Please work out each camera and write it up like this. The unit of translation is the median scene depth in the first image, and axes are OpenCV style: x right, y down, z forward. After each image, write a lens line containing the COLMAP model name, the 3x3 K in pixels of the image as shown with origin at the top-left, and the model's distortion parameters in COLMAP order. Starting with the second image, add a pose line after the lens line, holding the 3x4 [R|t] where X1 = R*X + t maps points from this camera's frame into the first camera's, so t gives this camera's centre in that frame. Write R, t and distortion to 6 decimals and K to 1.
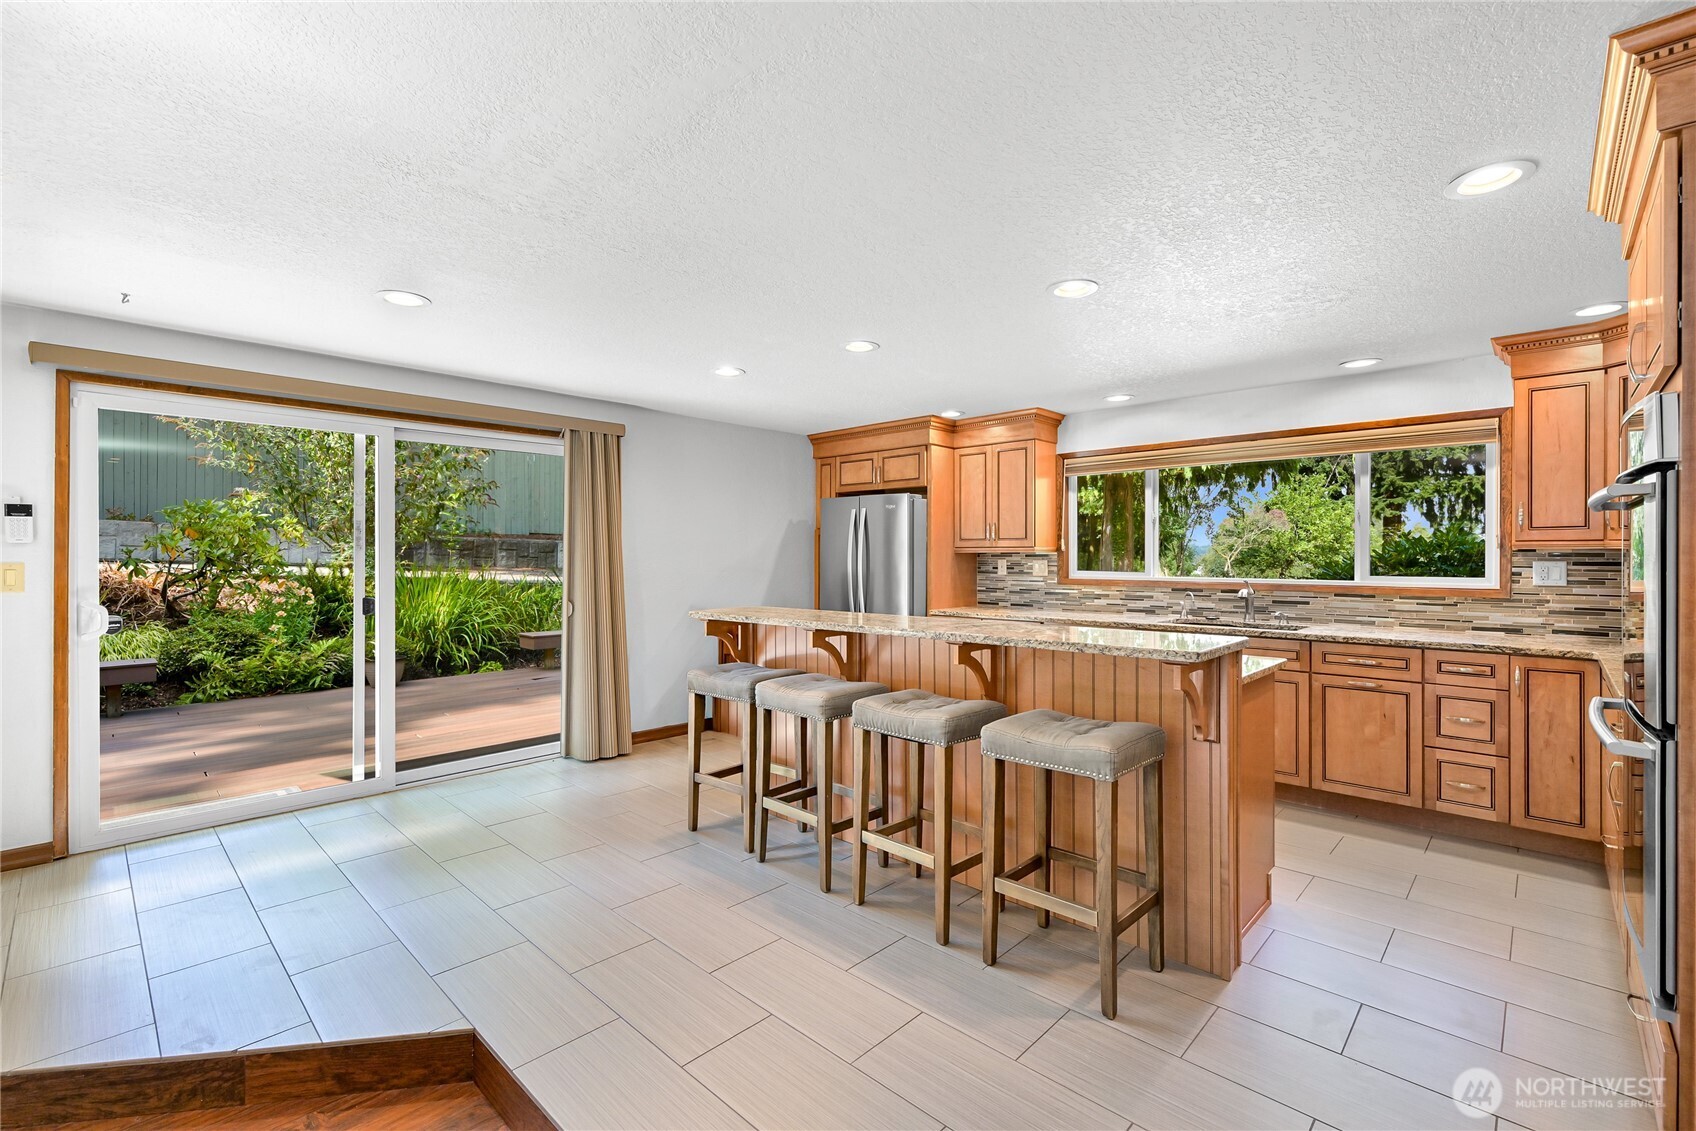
lens RADIAL K [[736.2, 0, 849.8], [0, 736.2, 557.6], [0, 0, 1]] dist [-0.001924, -0.000031]
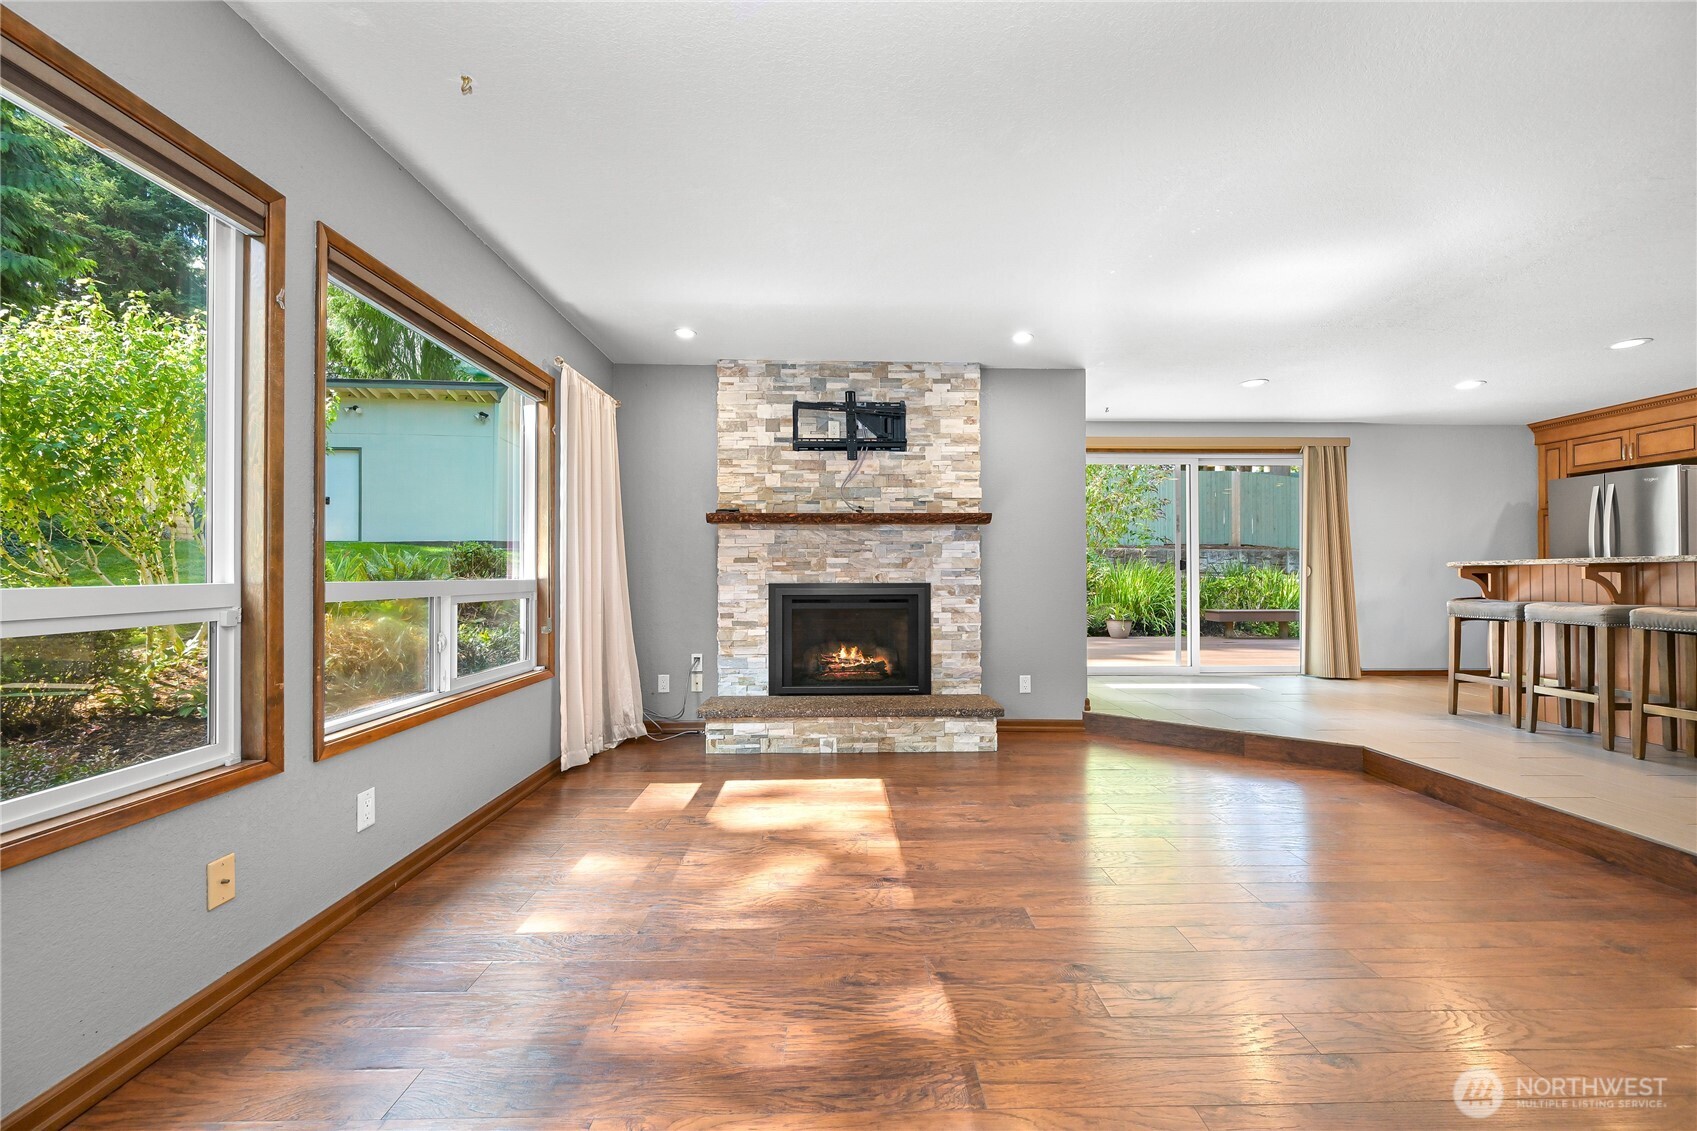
lens RADIAL K [[665.2, 0, 853.0], [0, 665.2, 570.2], [0, 0, 1]] dist [-0.000456, 0.000121]
pose [[0.707143, -0.005904, -0.707046, -0.090111], [-0.000565, 0.999960, -0.008915, 0.077432], [0.707070, 0.006704, 0.707112, -0.528659]]
